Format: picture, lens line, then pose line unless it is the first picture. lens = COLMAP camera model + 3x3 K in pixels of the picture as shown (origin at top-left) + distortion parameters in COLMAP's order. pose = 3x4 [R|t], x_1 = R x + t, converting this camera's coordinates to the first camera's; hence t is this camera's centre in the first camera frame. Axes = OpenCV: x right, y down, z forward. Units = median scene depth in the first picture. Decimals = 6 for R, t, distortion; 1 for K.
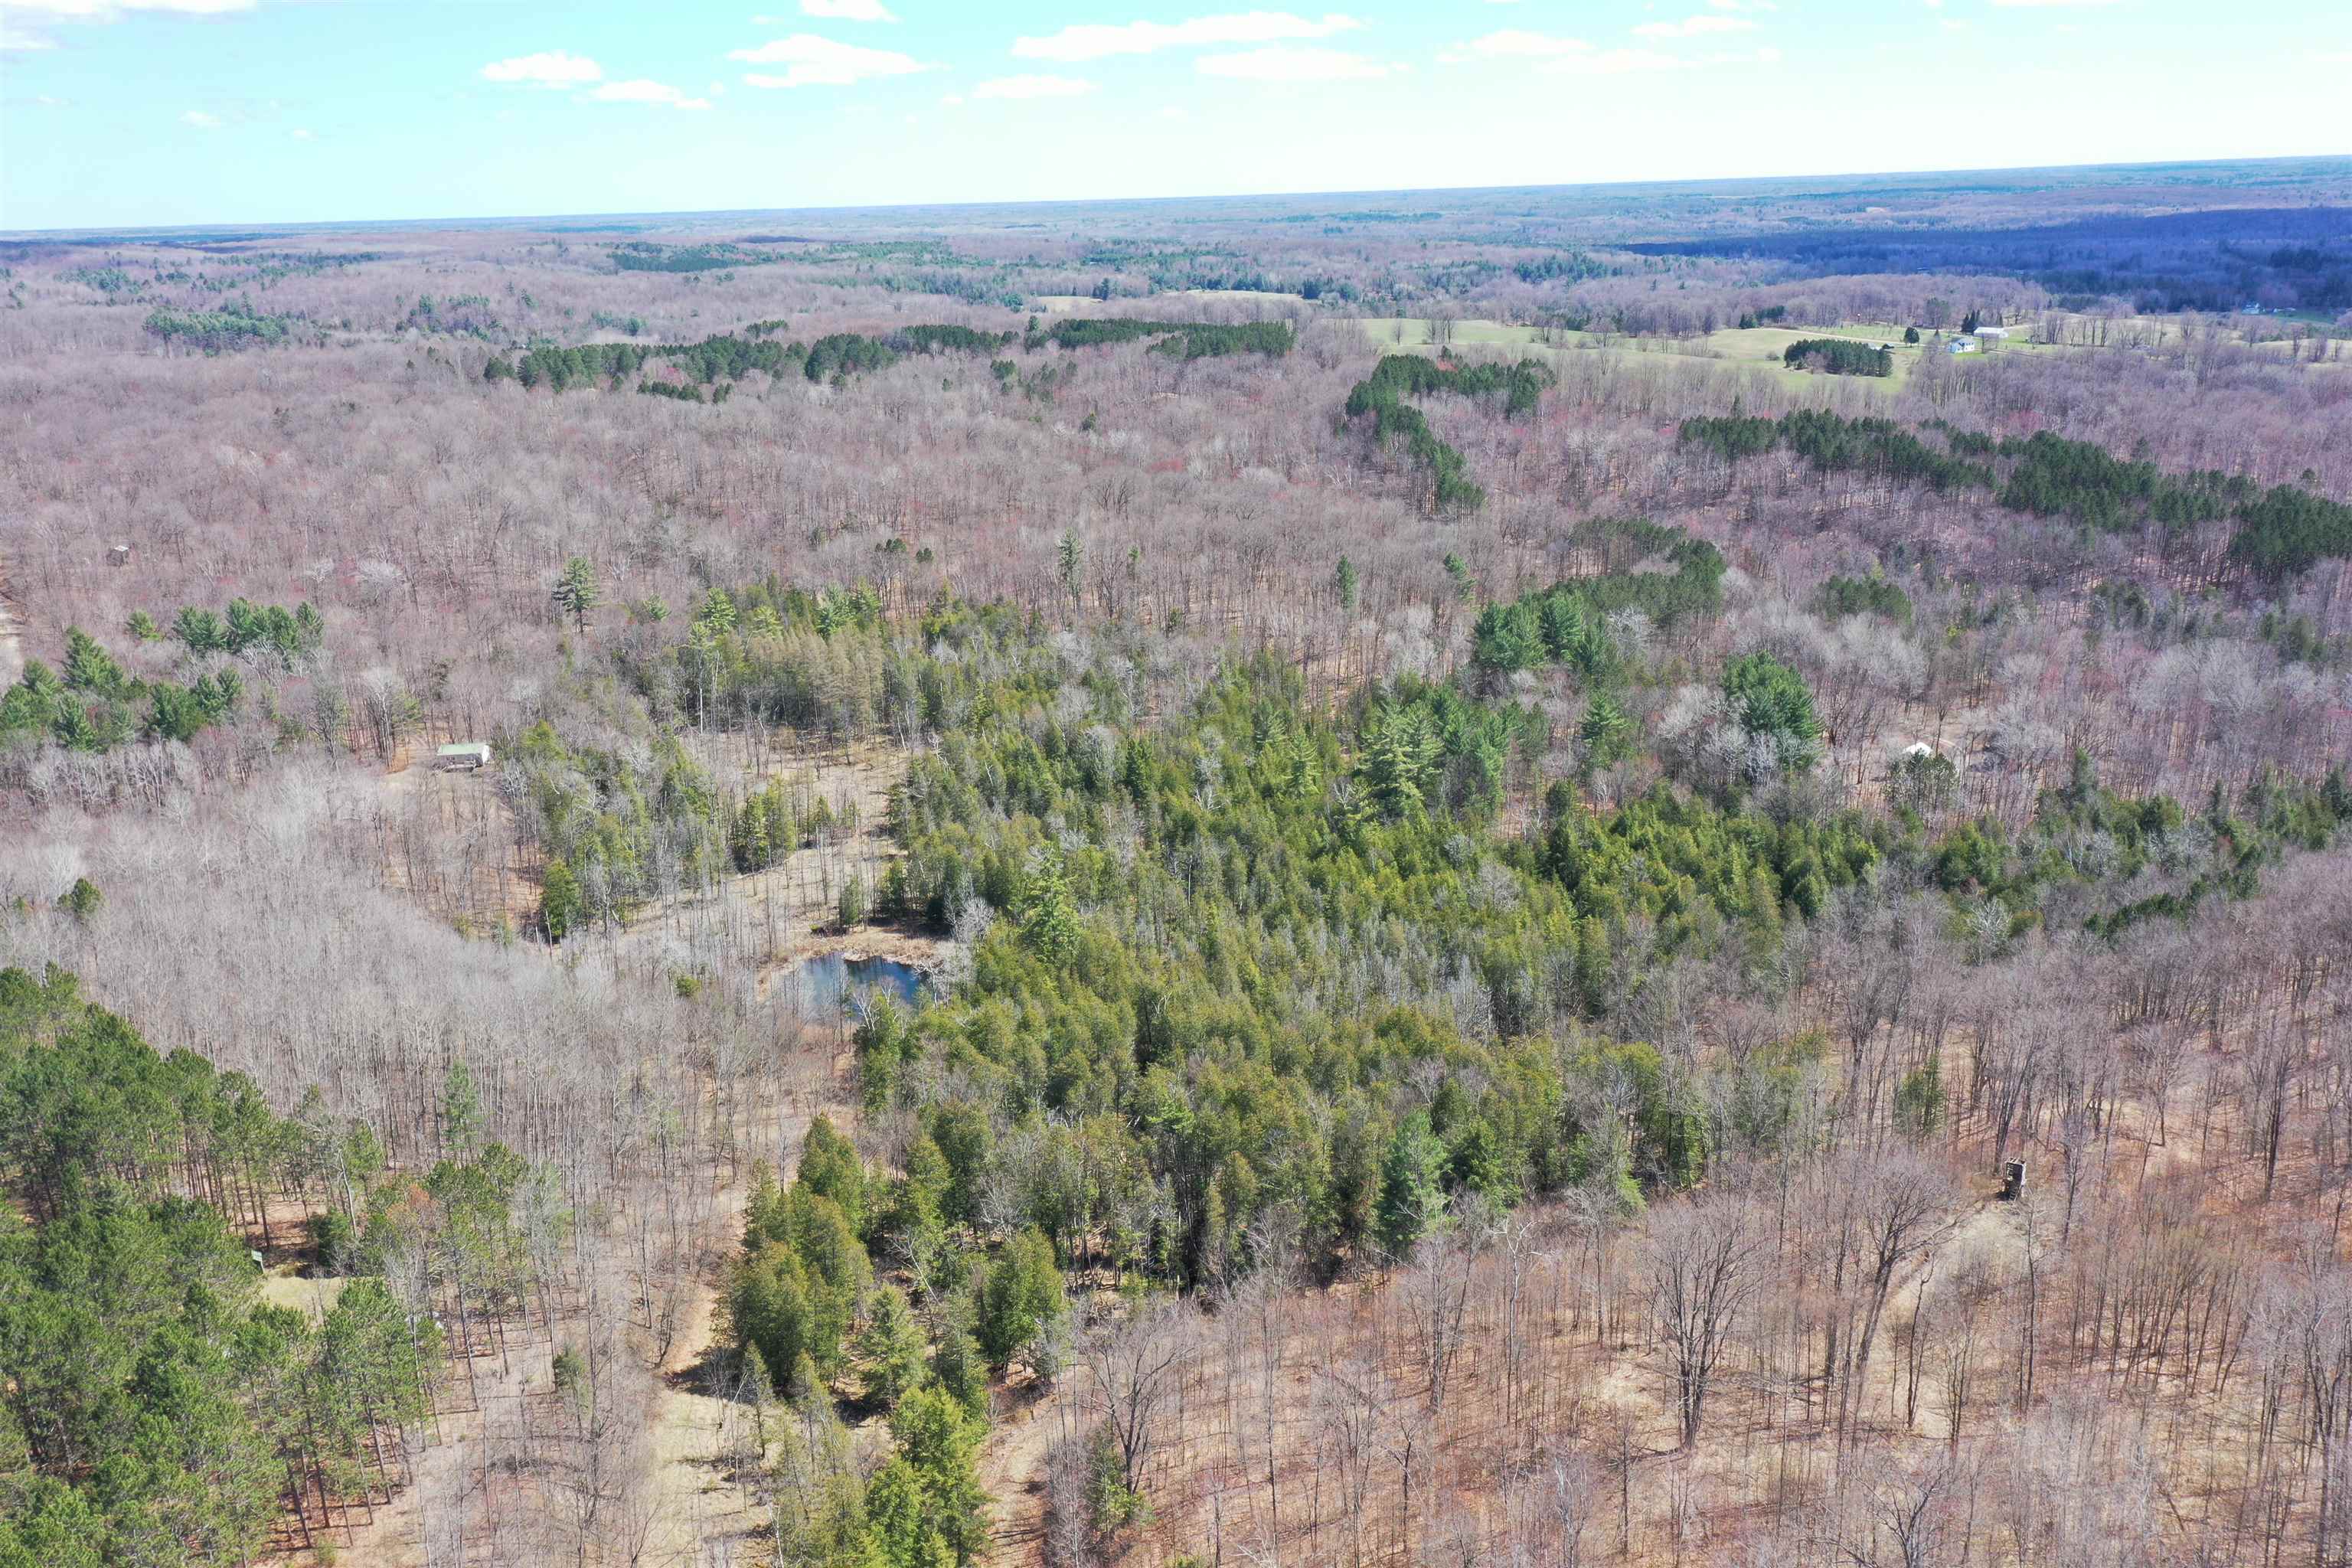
lens RADIAL K [[1904.2, 0, 1176.0], [0, 1904.2, 784.0], [0, 0, 1]] dist [-0.004701, 0.009224]
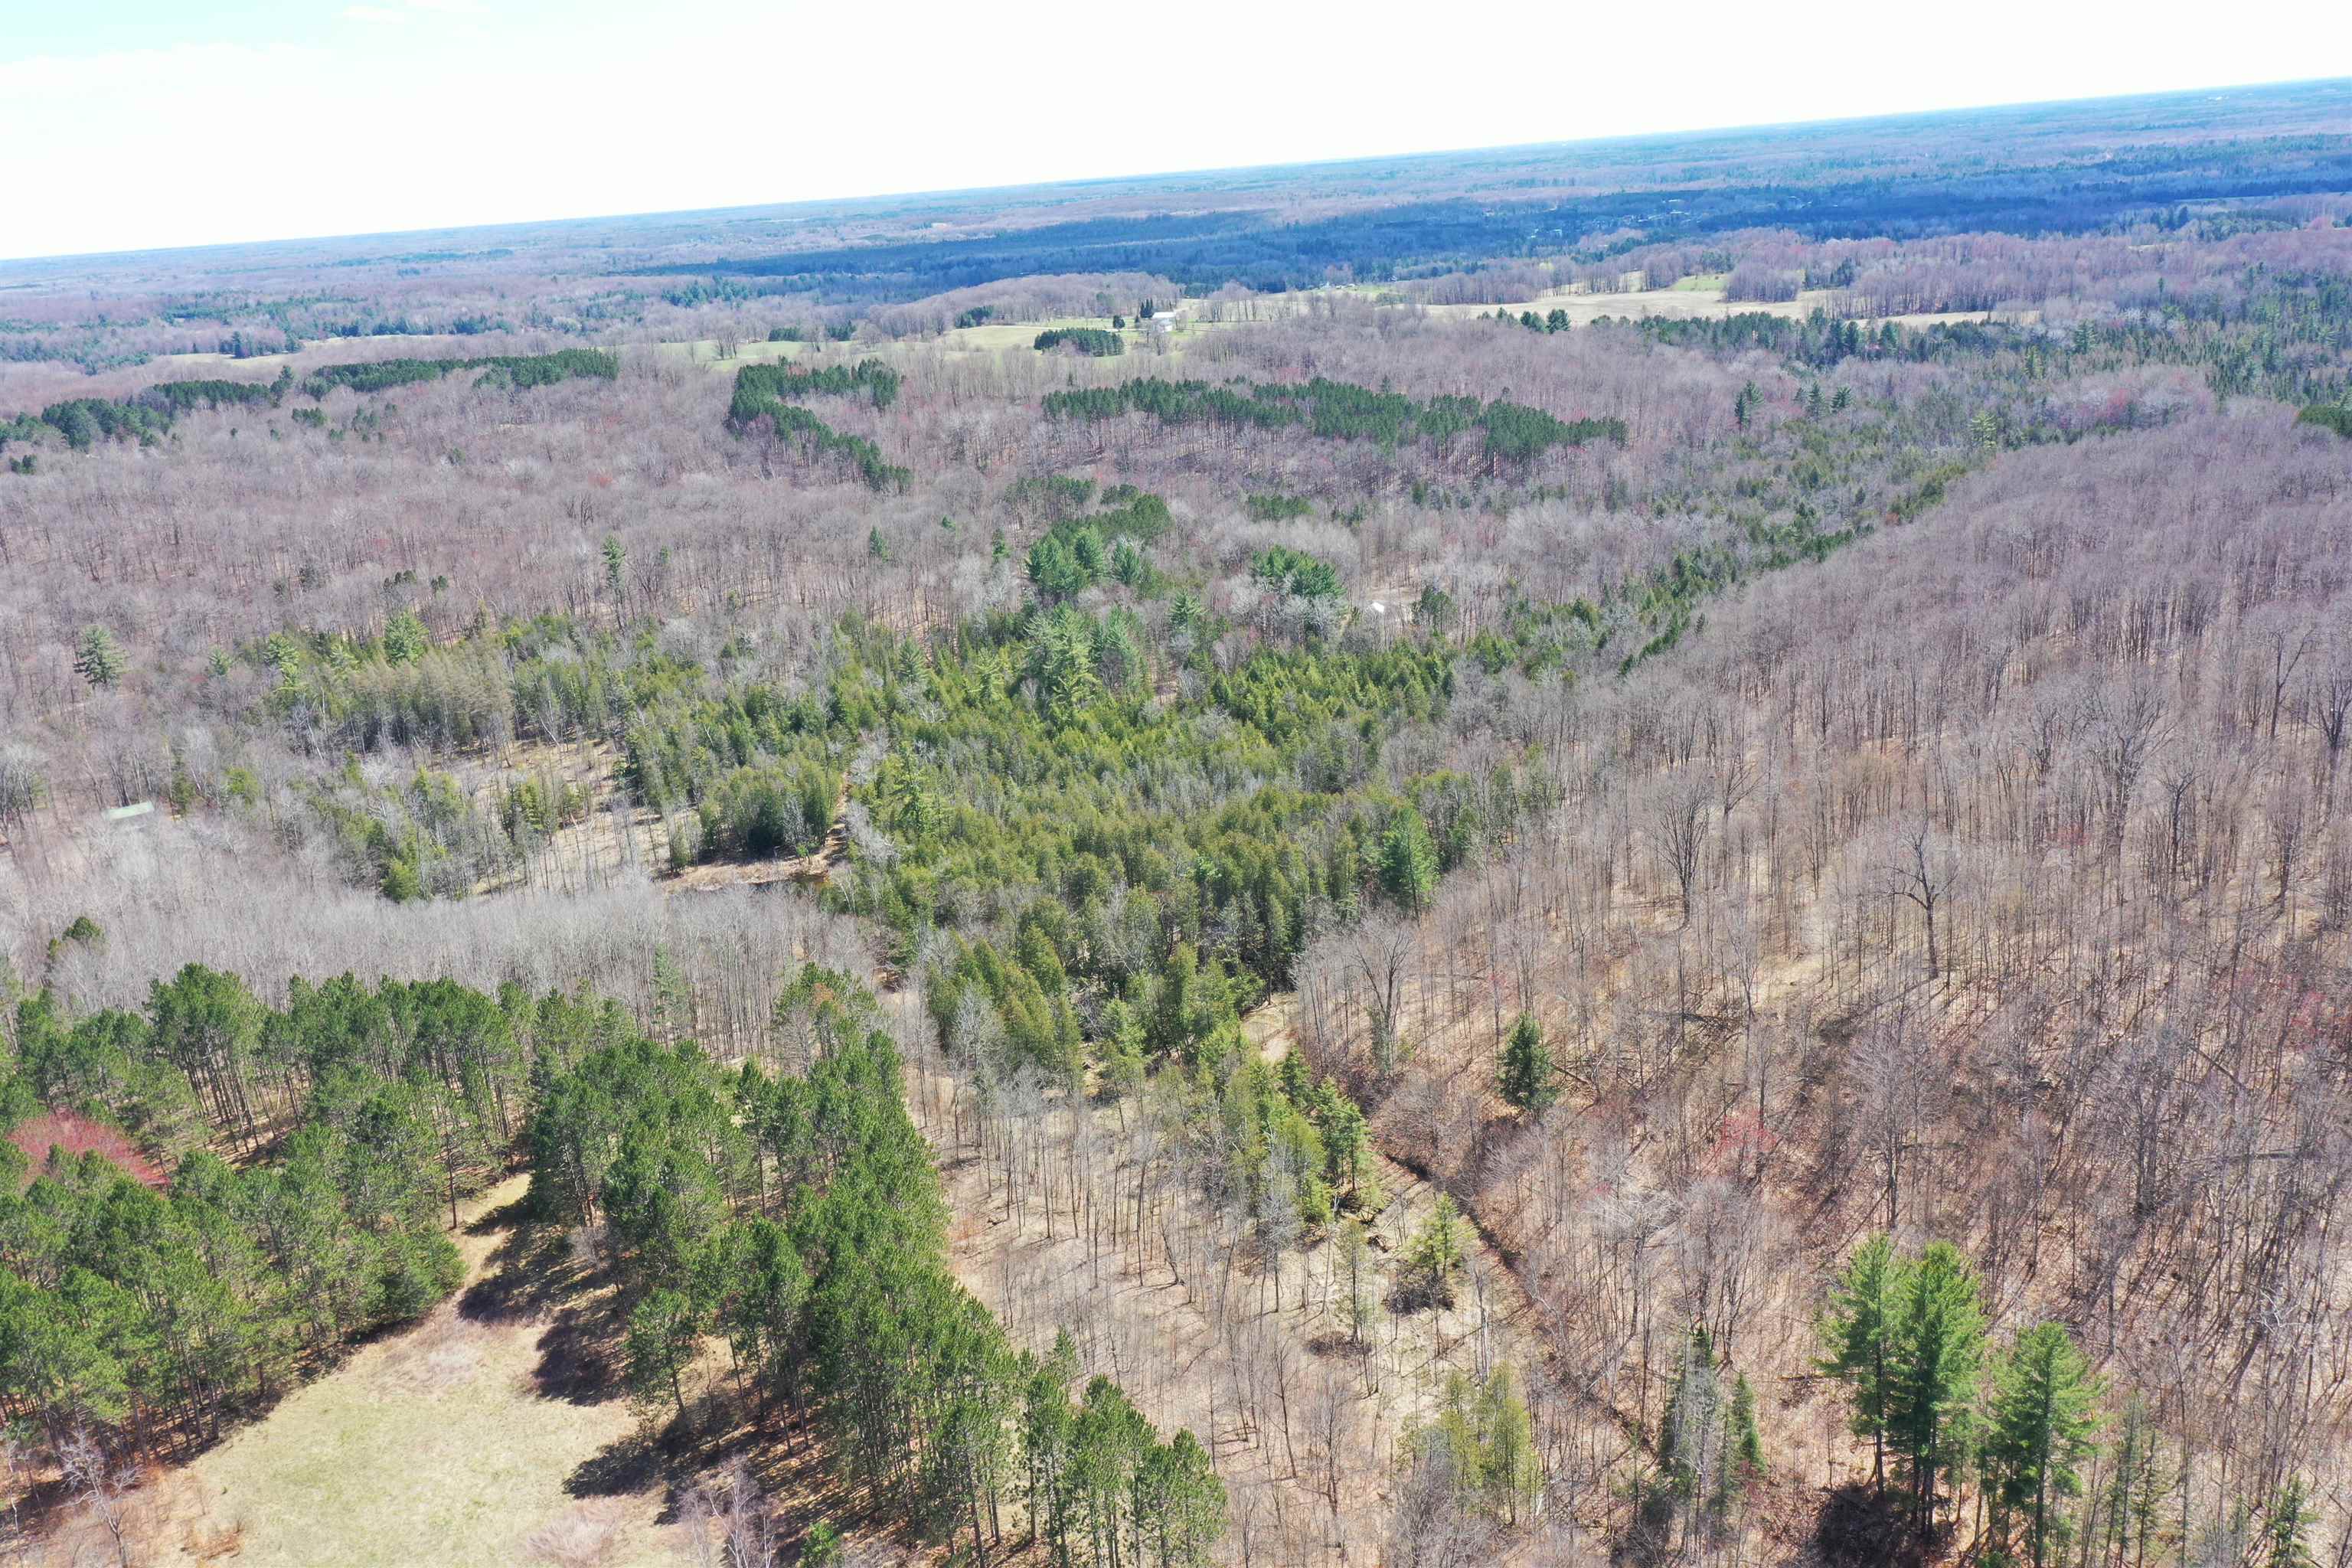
lens RADIAL K [[1904.2, 0, 1176.0], [0, 1904.2, 784.0], [0, 0, 1]] dist [-0.004701, 0.009224]
pose [[0.873829, -0.177304, 0.452753, -0.203465], [0.183831, 0.982501, 0.029962, 0.022193], [-0.450143, 0.057048, 0.891132, -0.068010]]
